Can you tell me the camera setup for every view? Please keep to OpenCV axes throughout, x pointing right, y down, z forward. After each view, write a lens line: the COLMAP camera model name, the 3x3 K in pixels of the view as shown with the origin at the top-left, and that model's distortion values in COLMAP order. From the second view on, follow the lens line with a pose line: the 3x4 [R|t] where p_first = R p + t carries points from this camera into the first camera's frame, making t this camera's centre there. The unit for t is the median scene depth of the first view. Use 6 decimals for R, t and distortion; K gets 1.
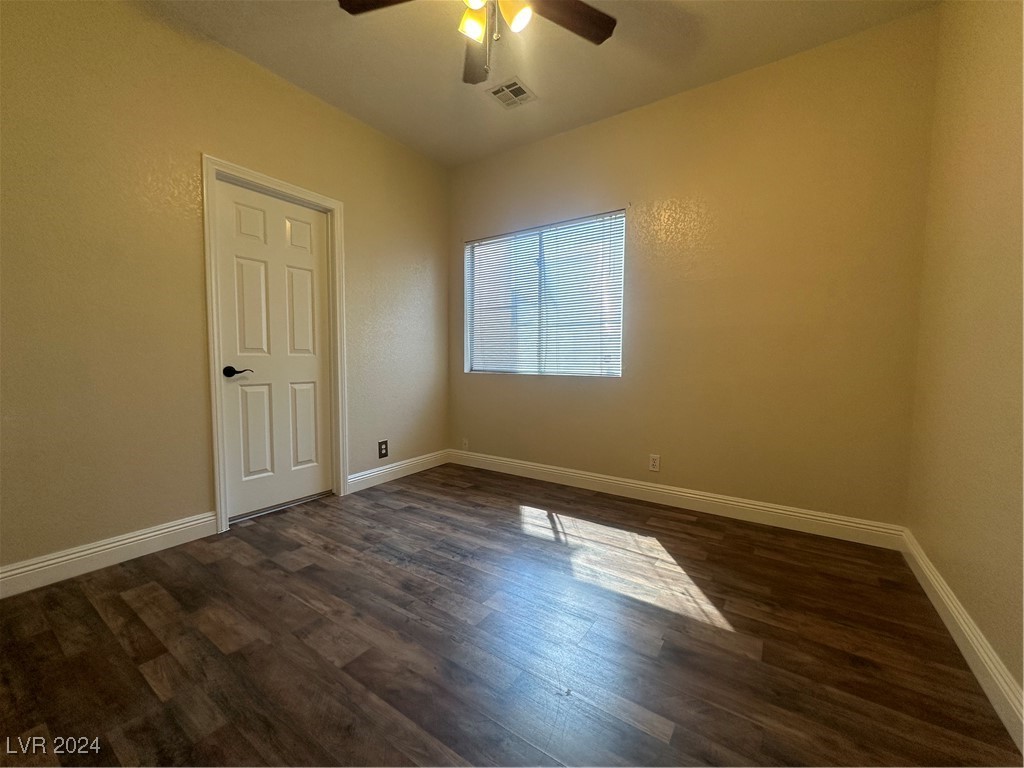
lens RADIAL K [[409.5, 0, 513.9], [0, 409.5, 386.2], [0, 0, 1]] dist [-0.002336, 0.000879]
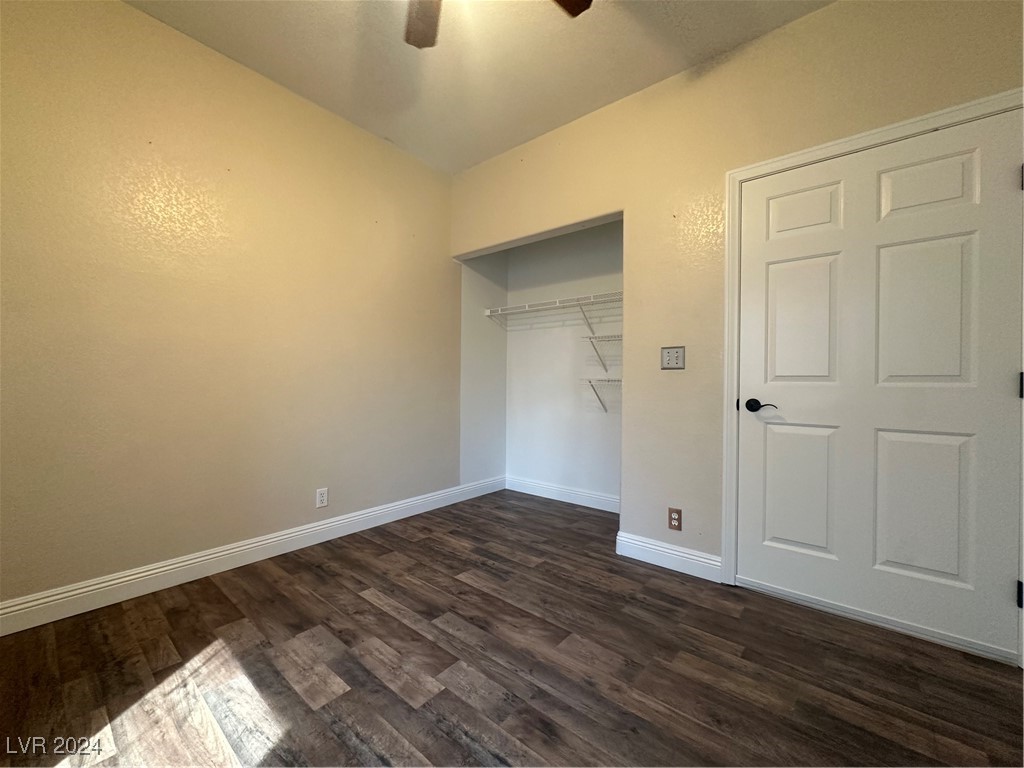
lens RADIAL K [[409.5, 0, 508.5], [0, 409.5, 383.7], [0, 0, 1]] dist [-0.002336, 0.000879]
pose [[-0.993802, -0.015460, 0.110081, -0.292599], [-0.008846, 0.998140, 0.060323, -0.122037], [-0.110809, 0.058975, -0.992090, 1.822700]]
